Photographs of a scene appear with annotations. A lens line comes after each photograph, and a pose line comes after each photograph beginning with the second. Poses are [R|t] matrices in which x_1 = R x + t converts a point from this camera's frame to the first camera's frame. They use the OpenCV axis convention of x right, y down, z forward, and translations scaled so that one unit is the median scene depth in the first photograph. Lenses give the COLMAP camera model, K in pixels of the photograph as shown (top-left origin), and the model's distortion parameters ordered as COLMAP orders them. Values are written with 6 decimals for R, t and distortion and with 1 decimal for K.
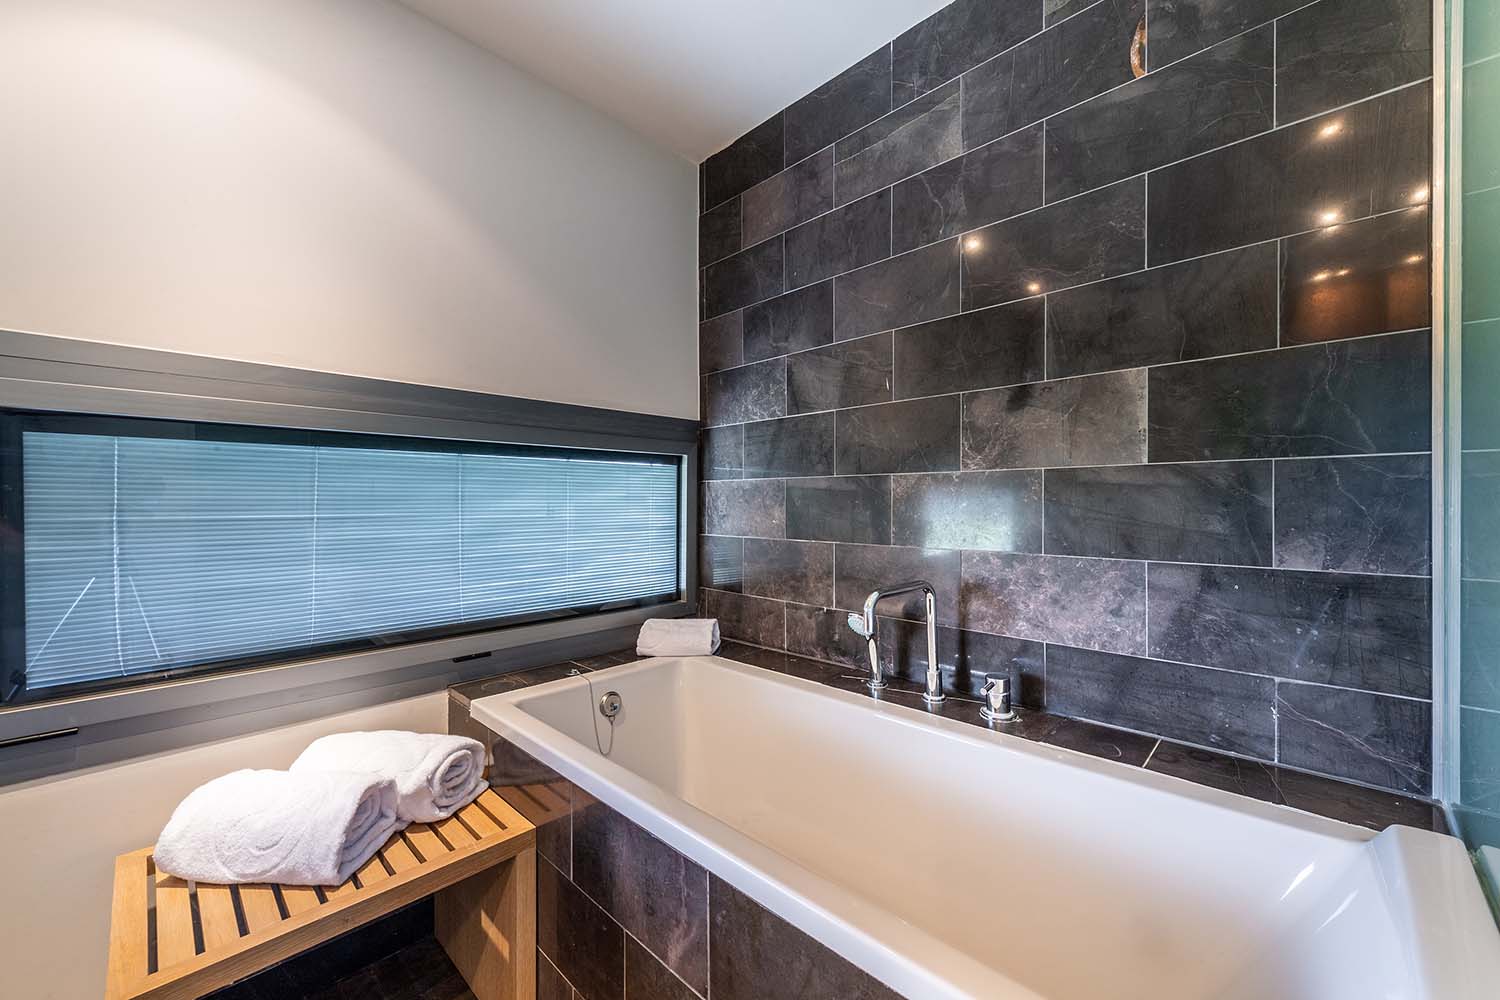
lens RADIAL K [[580.6, 0, 754.3], [0, 580.6, 506.1], [0, 0, 1]] dist [0.006971, -0.006201]
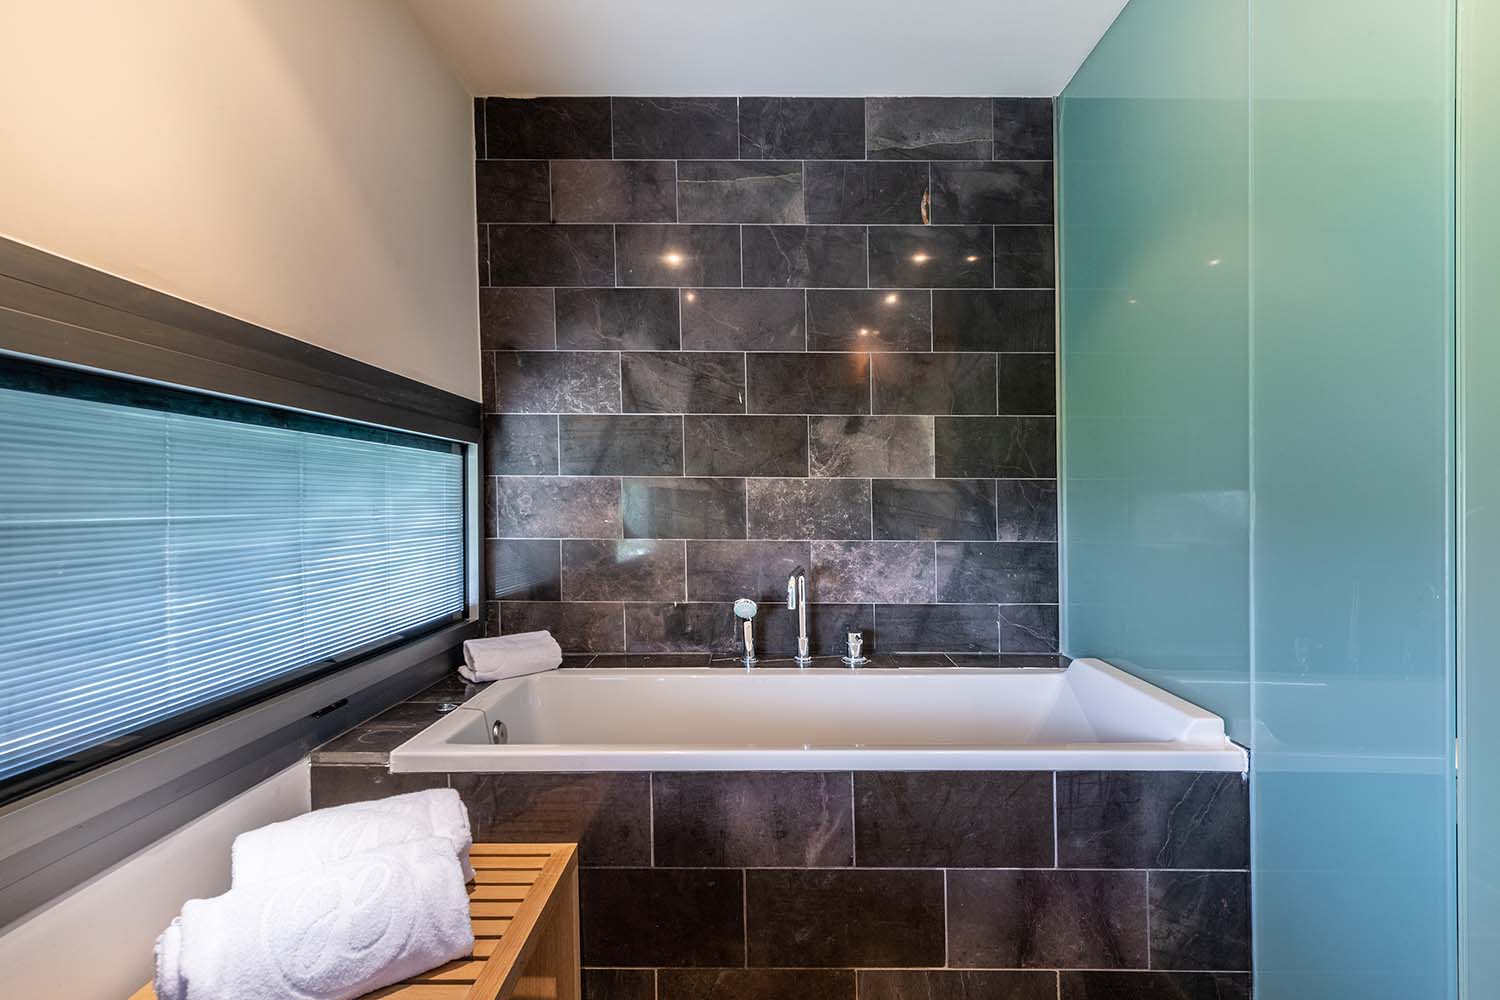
lens RADIAL K [[719.1, 0, 750.0], [0, 719.1, 500.0], [0, 0, 1]] dist [0.000104, -0.000101]
pose [[0.722355, 0.007718, 0.691479, -0.774407], [-0.002138, 0.999958, -0.008928, 0.002248], [-0.691519, 0.004971, 0.722341, -0.032049]]
